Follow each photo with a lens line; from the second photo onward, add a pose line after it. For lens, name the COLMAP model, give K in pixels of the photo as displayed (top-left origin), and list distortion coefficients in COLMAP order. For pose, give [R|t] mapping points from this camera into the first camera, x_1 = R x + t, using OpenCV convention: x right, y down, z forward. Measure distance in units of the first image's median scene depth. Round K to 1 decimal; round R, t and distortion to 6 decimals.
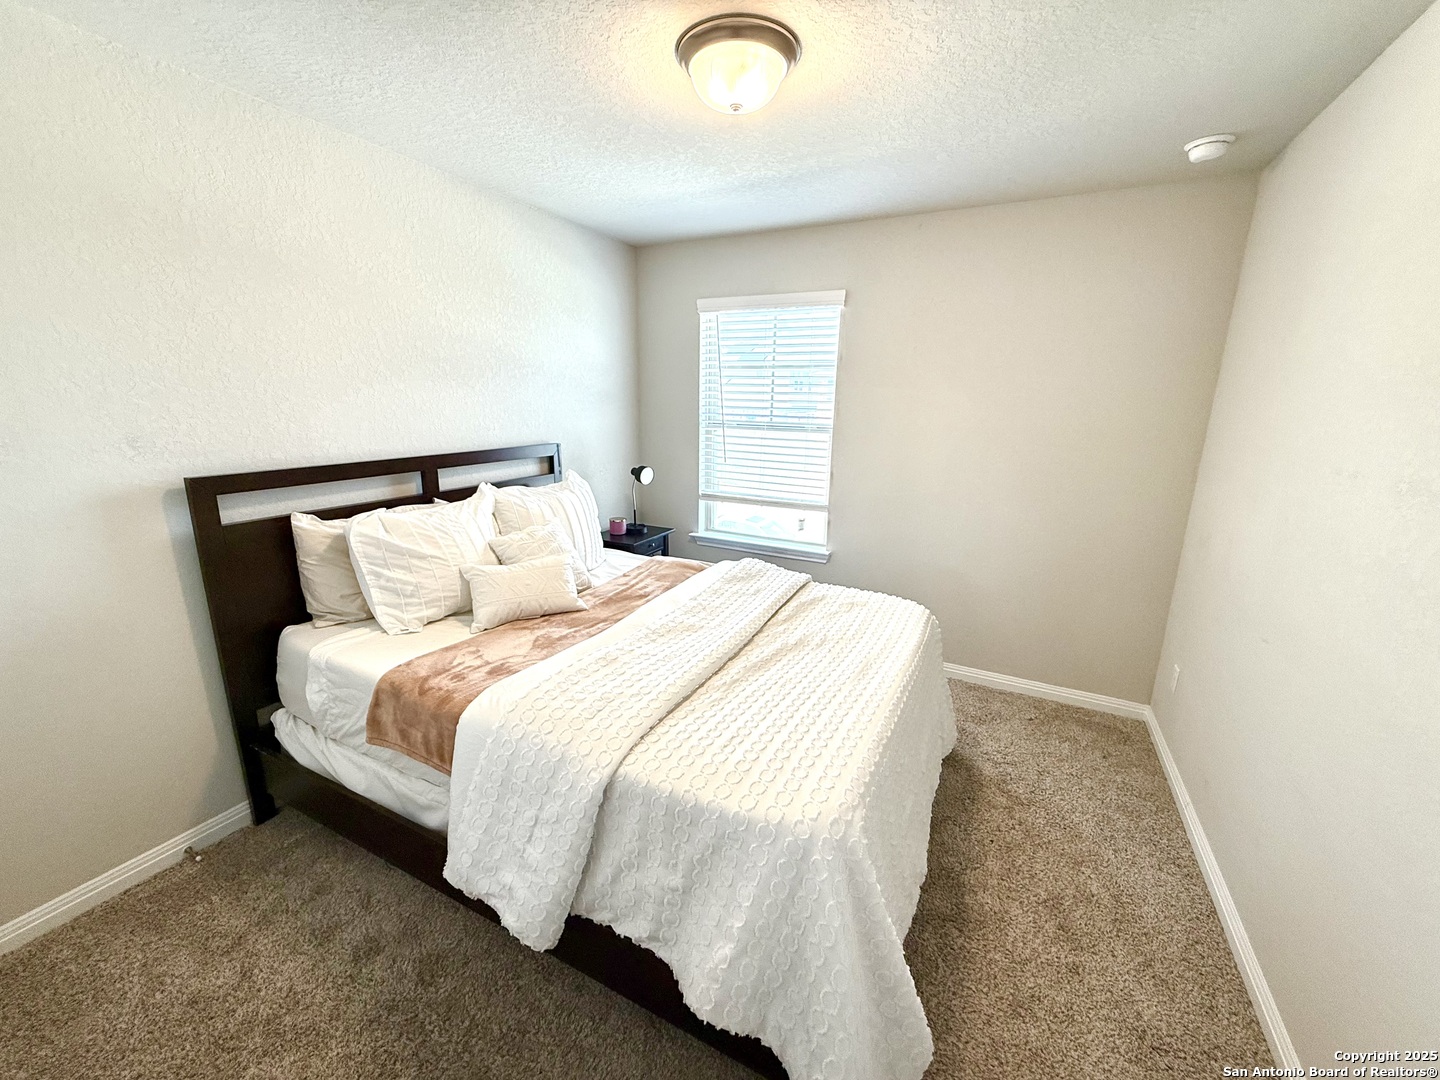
lens RADIAL K [[574.0, 0, 716.8], [0, 574.0, 538.1], [0, 0, 1]] dist [-0.000584, 0.000176]
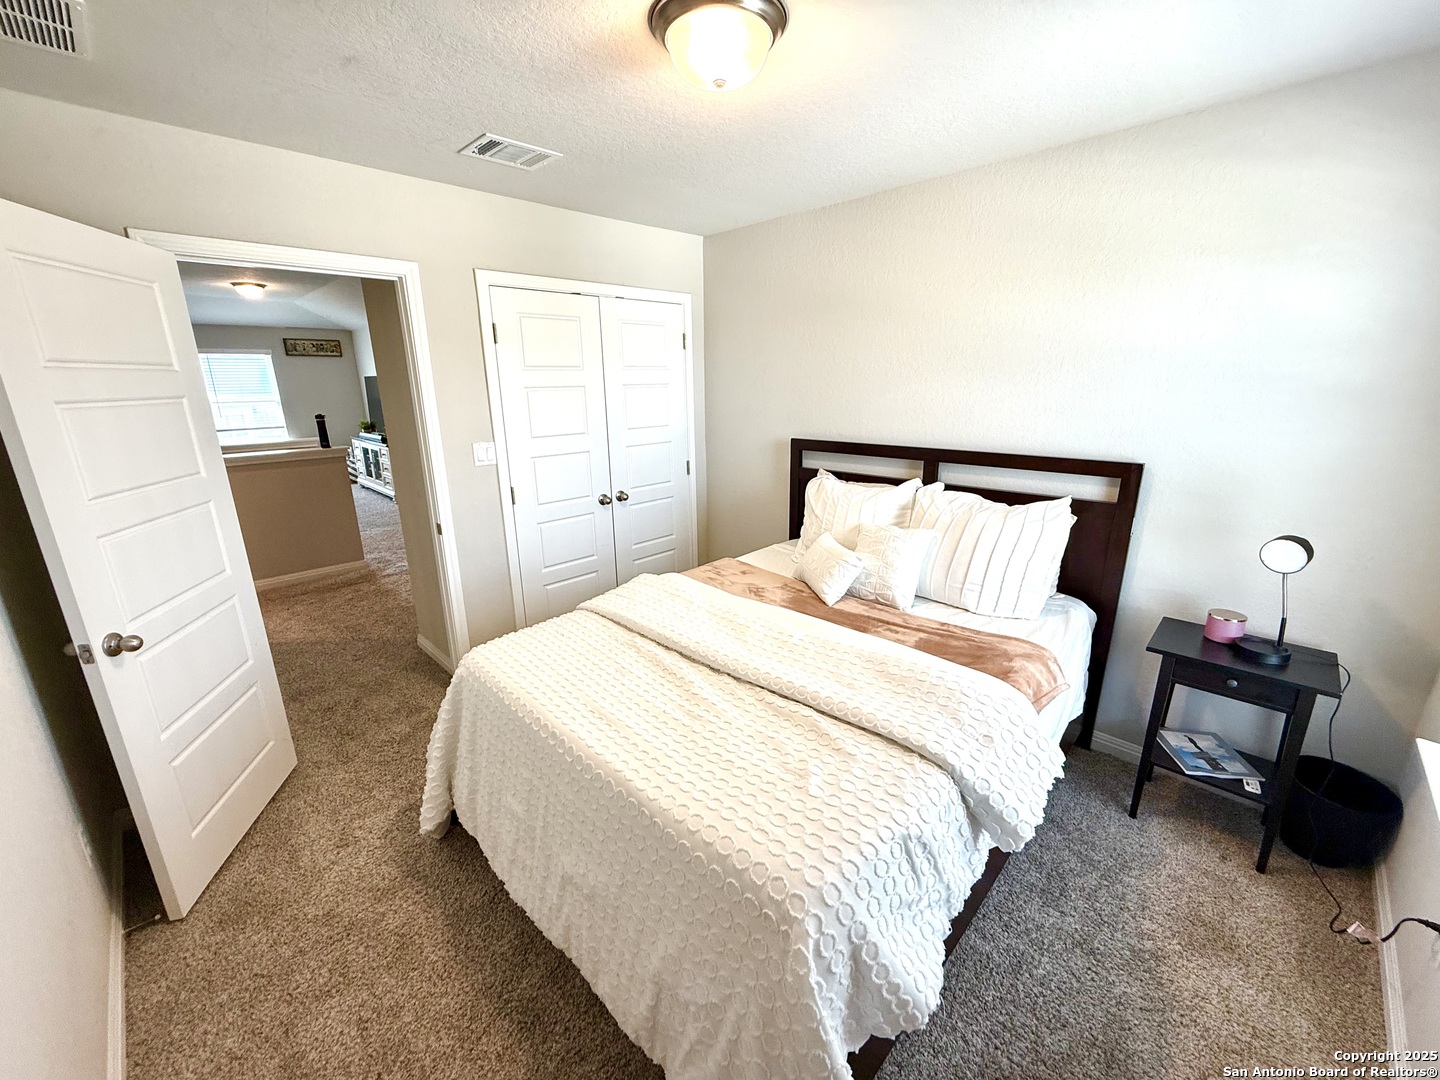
lens RADIAL K [[574.0, 0, 718.2], [0, 574.0, 542.6], [0, 0, 1]] dist [-0.000584, 0.000176]
pose [[-0.294281, 0.253829, -0.921395, 0.810914], [-0.217761, 0.920919, 0.323247, -0.291606], [0.930580, 0.295769, -0.215735, 1.084843]]
